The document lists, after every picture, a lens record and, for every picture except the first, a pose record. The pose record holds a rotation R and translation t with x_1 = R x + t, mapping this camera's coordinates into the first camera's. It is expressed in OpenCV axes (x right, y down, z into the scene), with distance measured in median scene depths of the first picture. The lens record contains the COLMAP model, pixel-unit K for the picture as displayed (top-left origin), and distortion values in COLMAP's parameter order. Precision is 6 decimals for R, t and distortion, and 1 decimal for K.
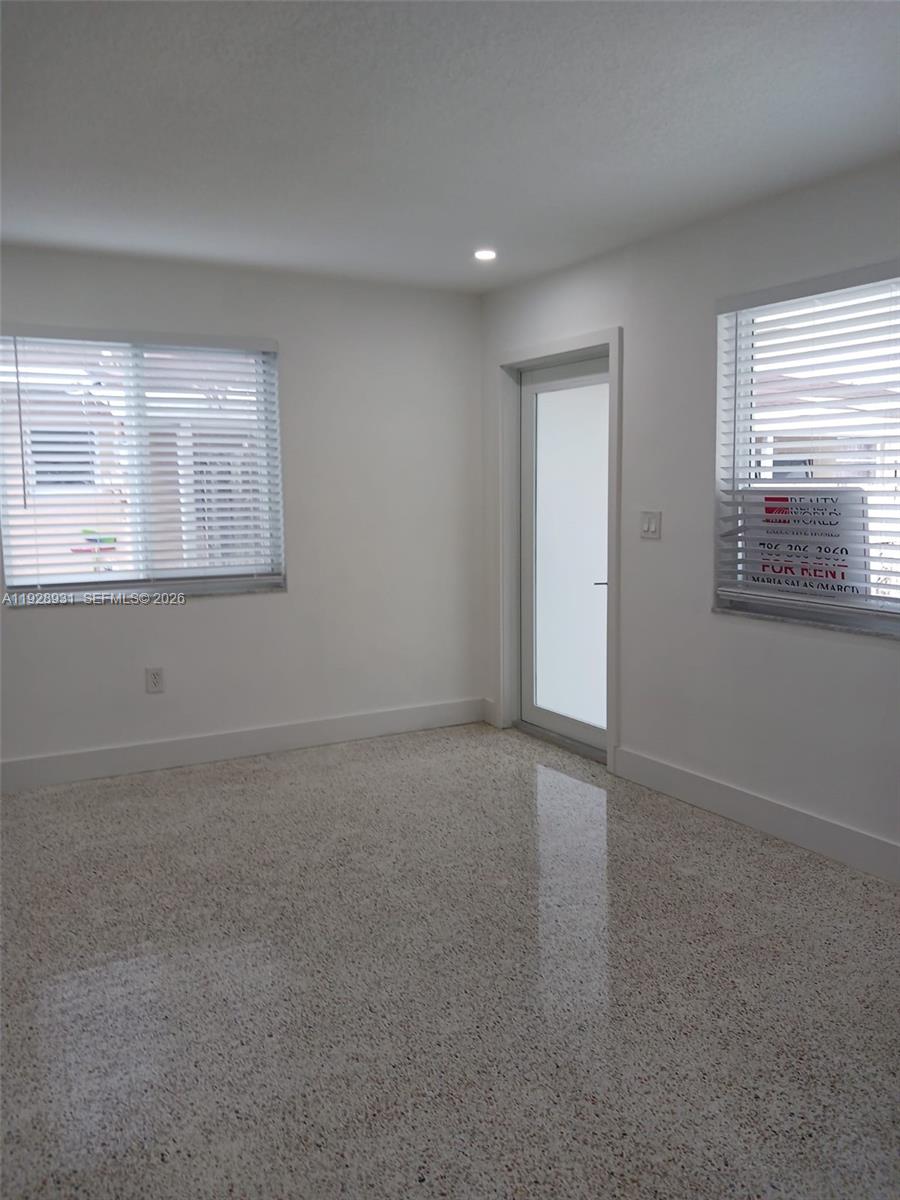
lens RADIAL K [[995.2, 0, 449.8], [0, 995.2, 599.9], [0, 0, 1]] dist [0.026074, -0.020613]
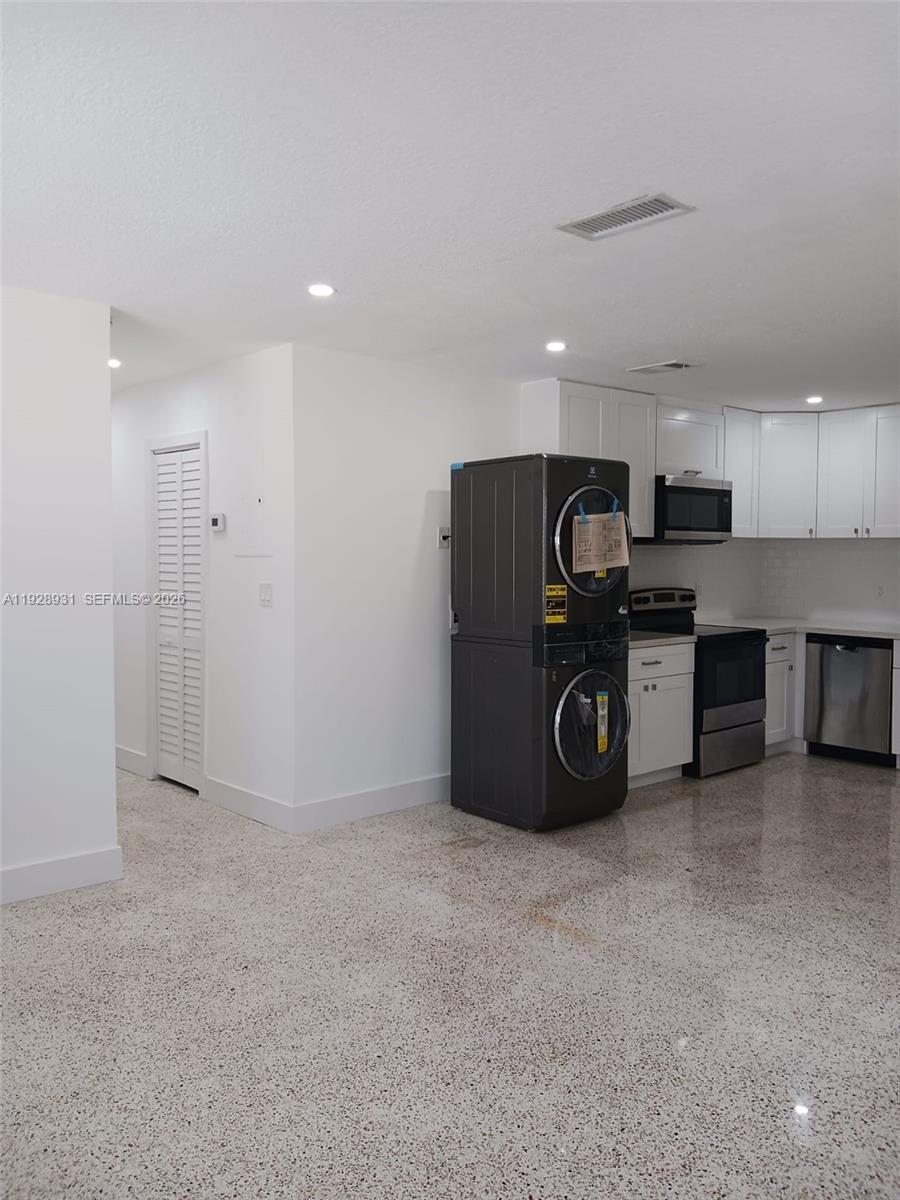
lens RADIAL K [[995.2, 0, 449.3], [0, 995.2, 589.4], [0, 0, 1]] dist [0.026074, -0.020613]
pose [[-0.977733, 0.018267, -0.209056, -0.035134], [-0.014604, 0.987866, 0.154619, -0.237738], [0.209344, 0.154229, -0.965603, 1.988930]]
